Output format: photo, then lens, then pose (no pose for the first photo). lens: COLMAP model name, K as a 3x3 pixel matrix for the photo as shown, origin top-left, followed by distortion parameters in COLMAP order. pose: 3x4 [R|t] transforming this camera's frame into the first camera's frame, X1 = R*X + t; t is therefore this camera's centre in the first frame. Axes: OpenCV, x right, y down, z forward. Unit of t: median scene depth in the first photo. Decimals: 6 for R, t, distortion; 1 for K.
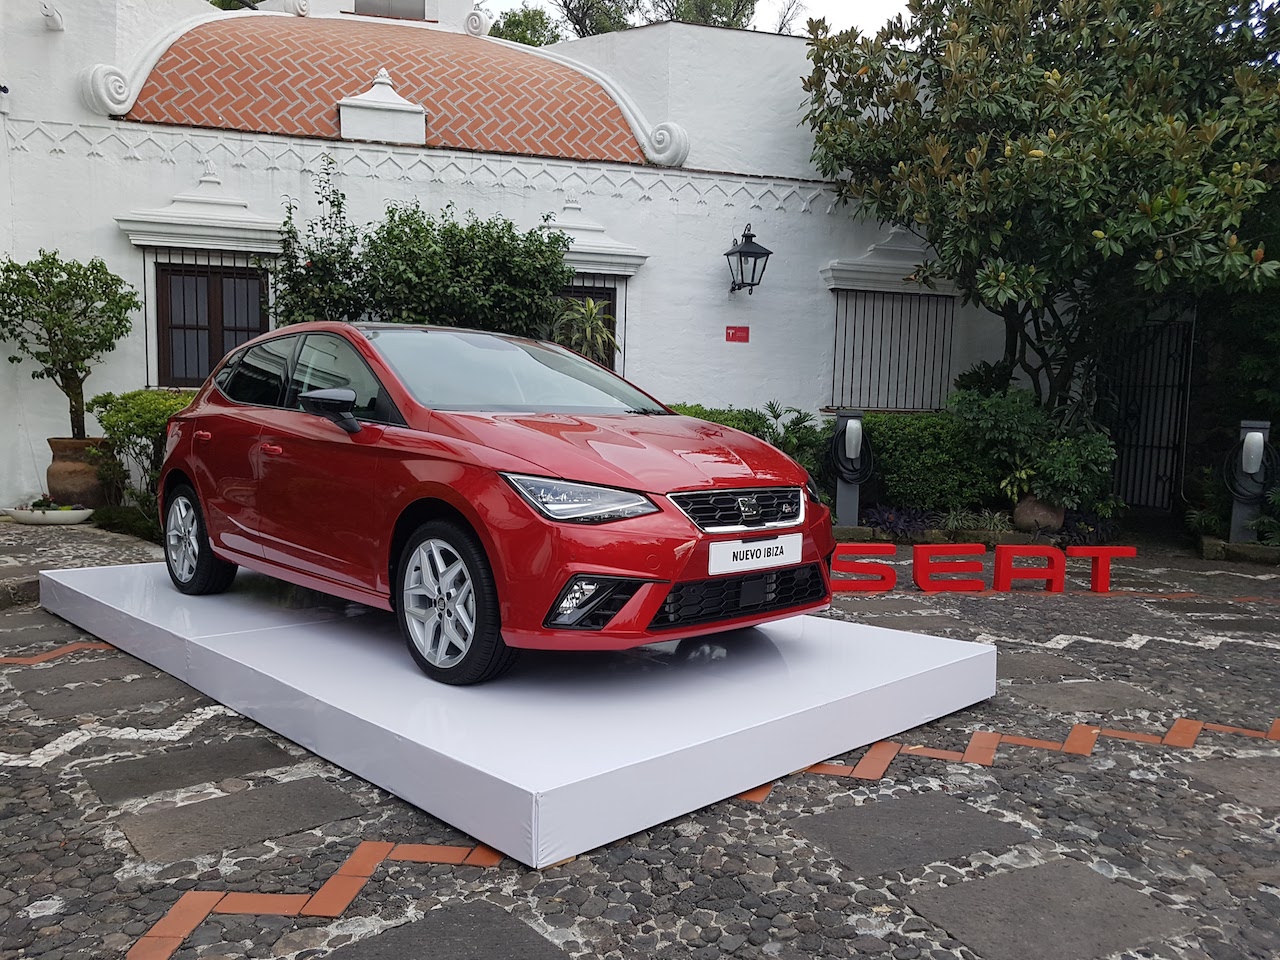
lens RADIAL K [[1025.6, 0, 597.0], [0, 1025.6, 509.1], [0, 0, 1]] dist [-0.002550, 0.014899]
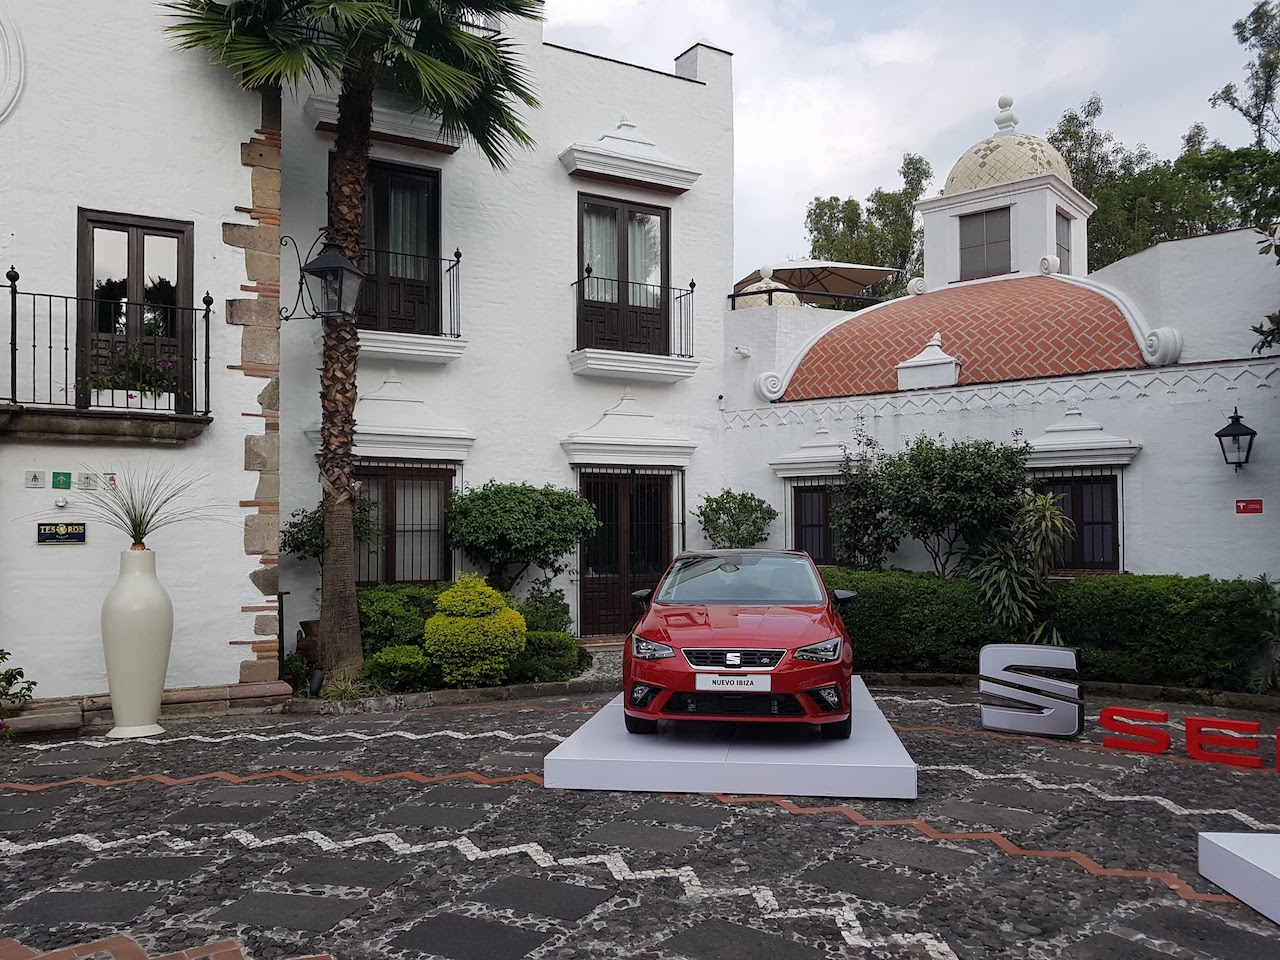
lens RADIAL K [[1025.6, 0, 623.2], [0, 1025.6, 502.8], [0, 0, 1]] dist [-0.002550, 0.014899]
pose [[0.599344, -0.050235, -0.798914, 0.633955], [-0.057289, 0.992778, -0.105403, -0.030957], [0.798439, 0.108941, 0.592138, -0.135000]]
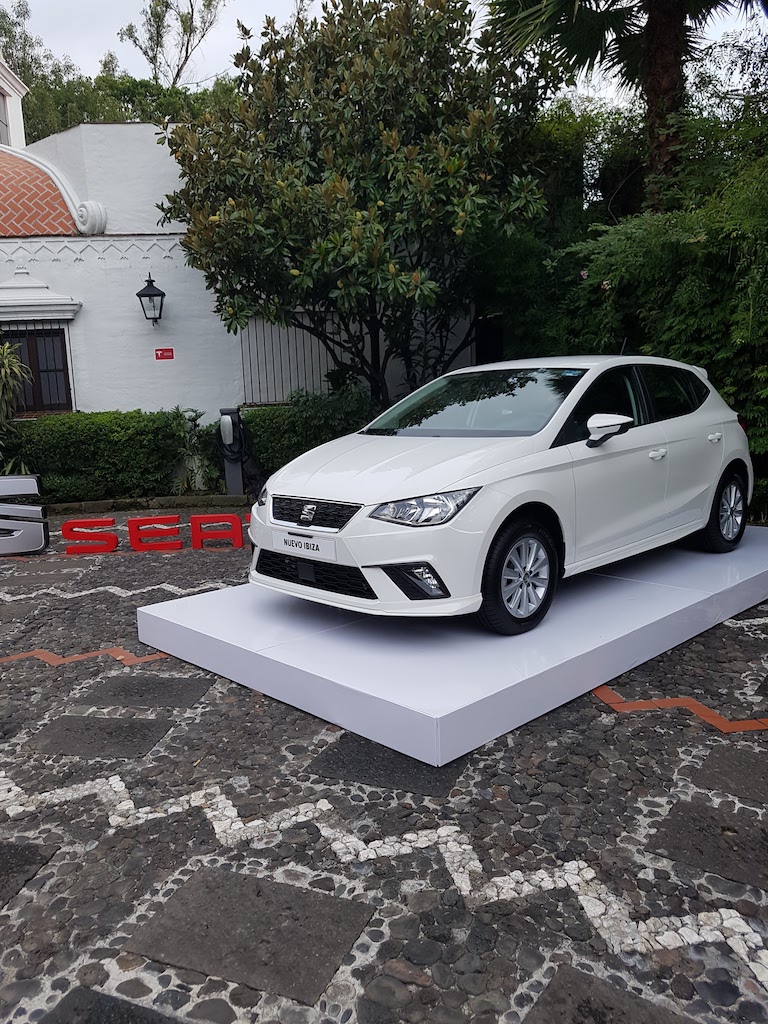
lens RADIAL K [[820.5, 0, 381.9], [0, 820.5, 511.2], [0, 0, 1]] dist [-0.002550, 0.014899]
pose [[0.988980, -0.046848, -0.140444, 0.602141], [0.055778, 0.996618, 0.060337, -0.016204], [0.137142, -0.067505, 0.988248, -0.038593]]
